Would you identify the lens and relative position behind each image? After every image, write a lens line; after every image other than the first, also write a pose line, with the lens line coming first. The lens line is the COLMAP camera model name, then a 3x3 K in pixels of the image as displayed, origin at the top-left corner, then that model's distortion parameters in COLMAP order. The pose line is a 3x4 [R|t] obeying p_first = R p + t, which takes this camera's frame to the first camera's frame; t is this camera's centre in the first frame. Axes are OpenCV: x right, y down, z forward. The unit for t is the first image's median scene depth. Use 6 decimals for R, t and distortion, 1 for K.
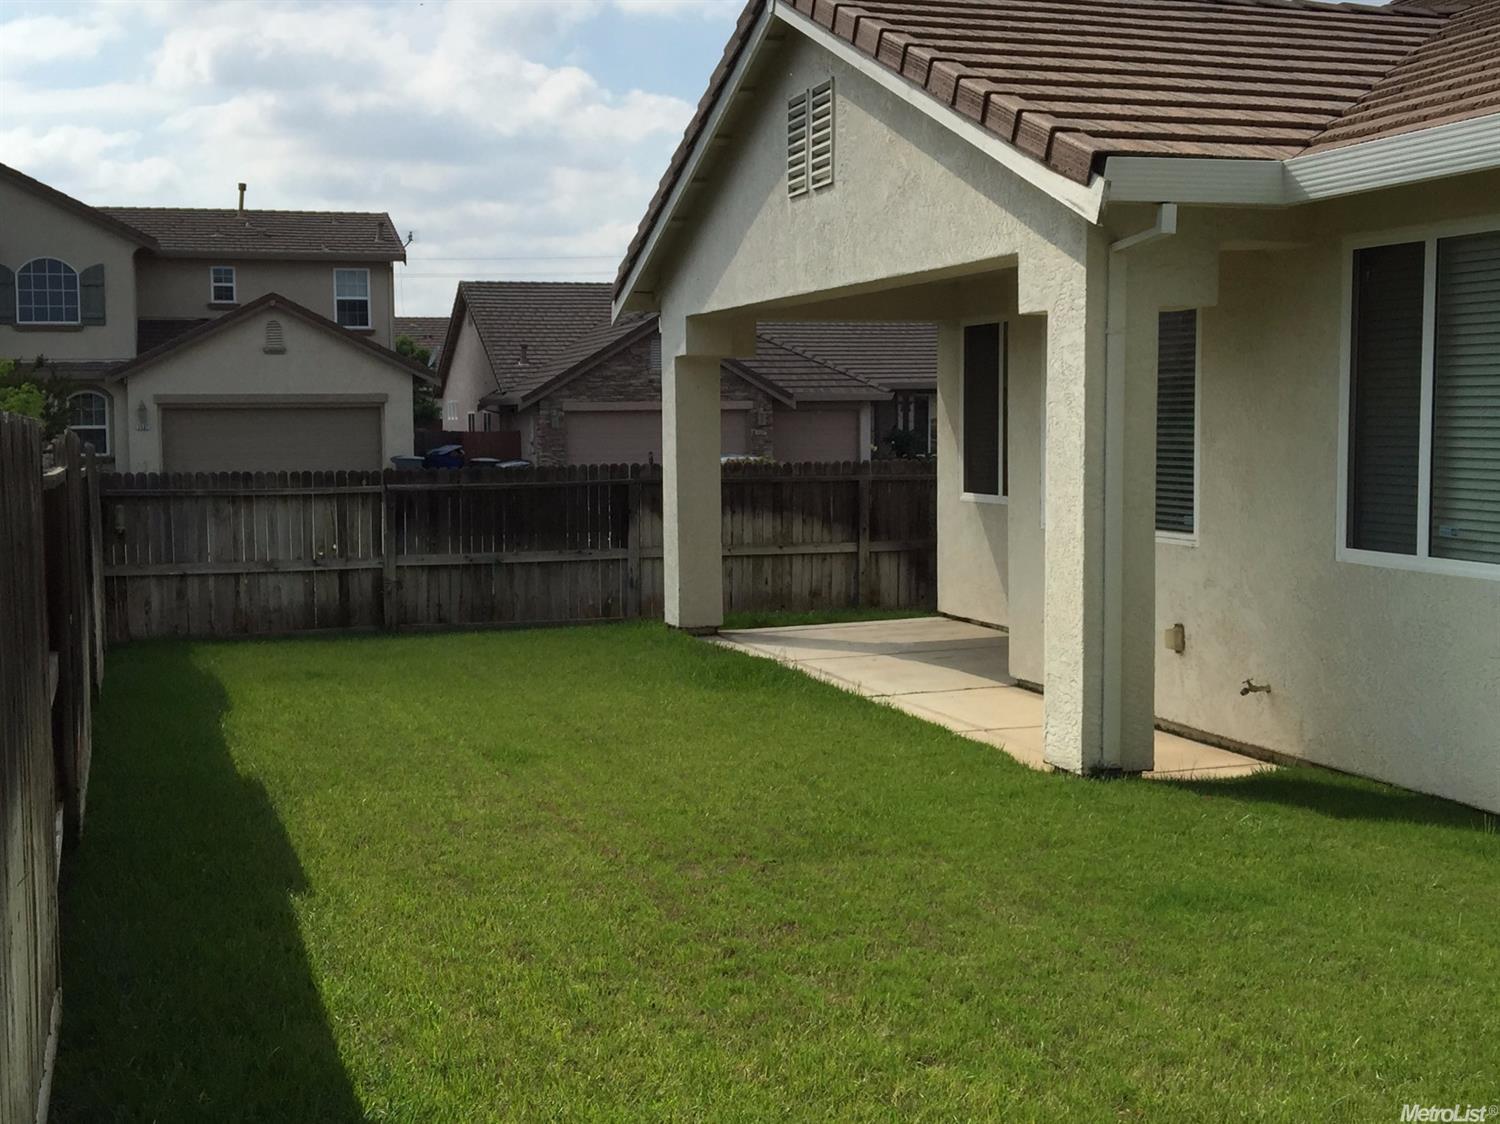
lens RADIAL K [[1878.6, 0, 750.0], [0, 1878.6, 562.0], [0, 0, 1]] dist [0.051471, 0.011877]
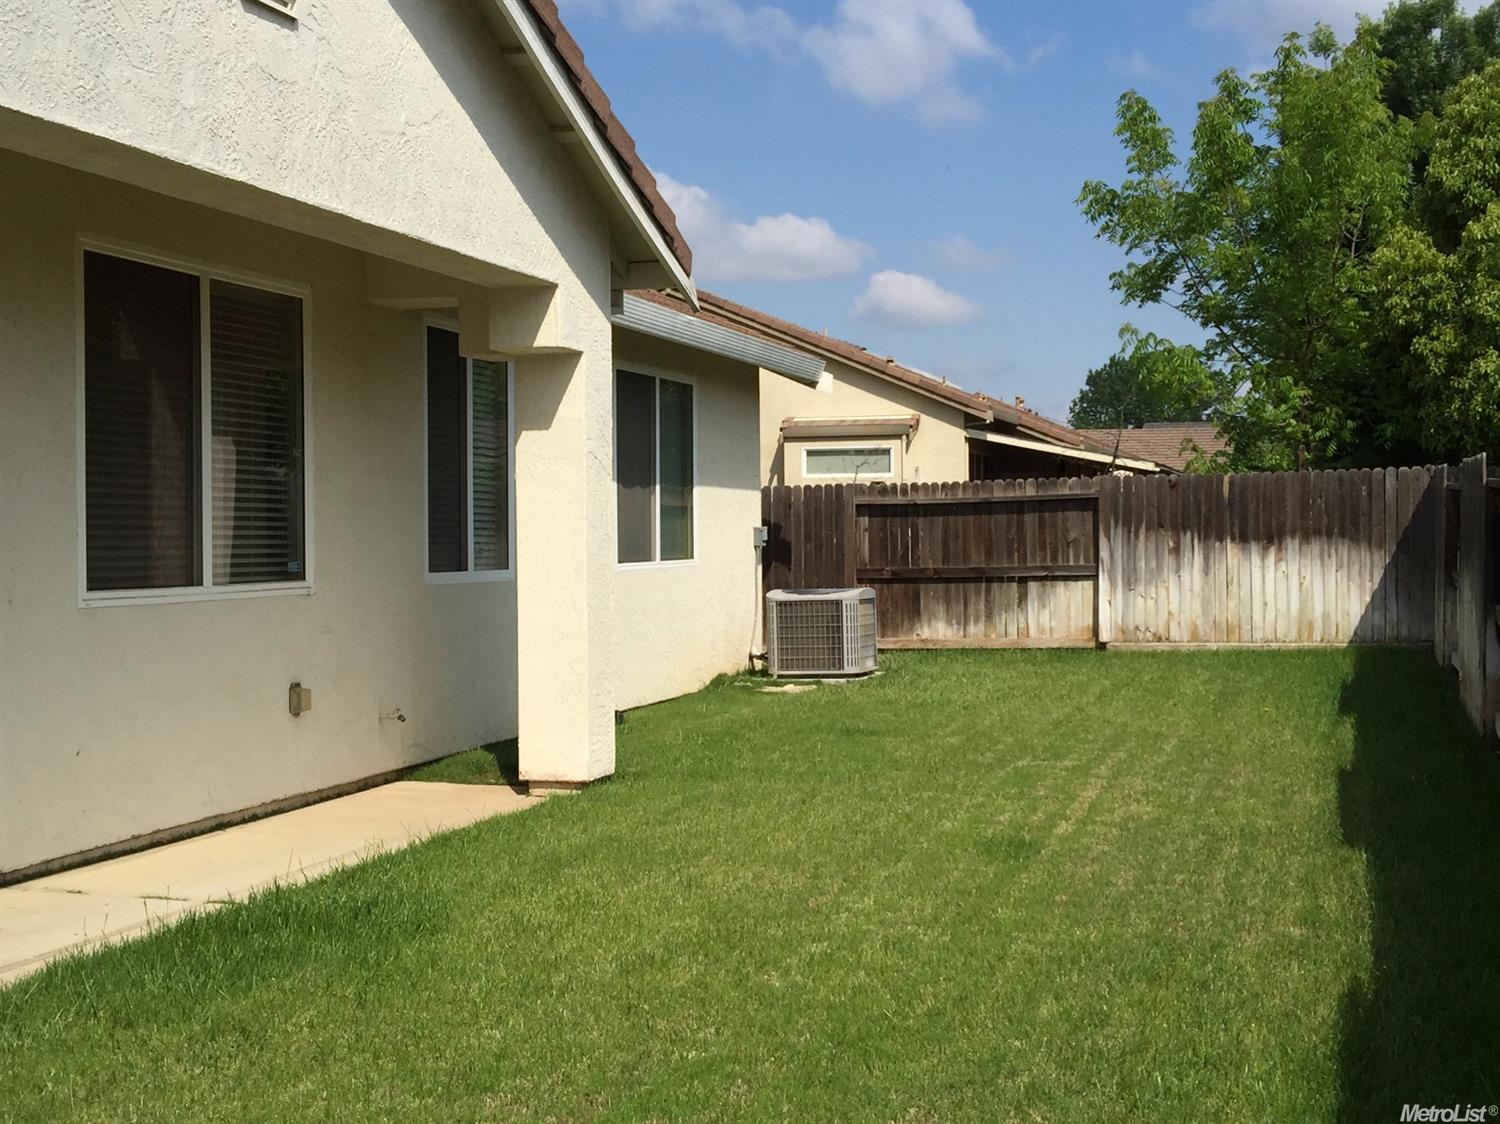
lens RADIAL K [[1878.6, 0, 750.0], [0, 1878.6, 562.0], [0, 0, 1]] dist [0.051471, 0.011877]
pose [[-0.818630, -0.039746, 0.572944, -0.458099], [0.007856, 0.996734, 0.080369, -0.094496], [-0.574268, 0.070293, -0.815644, 1.627772]]
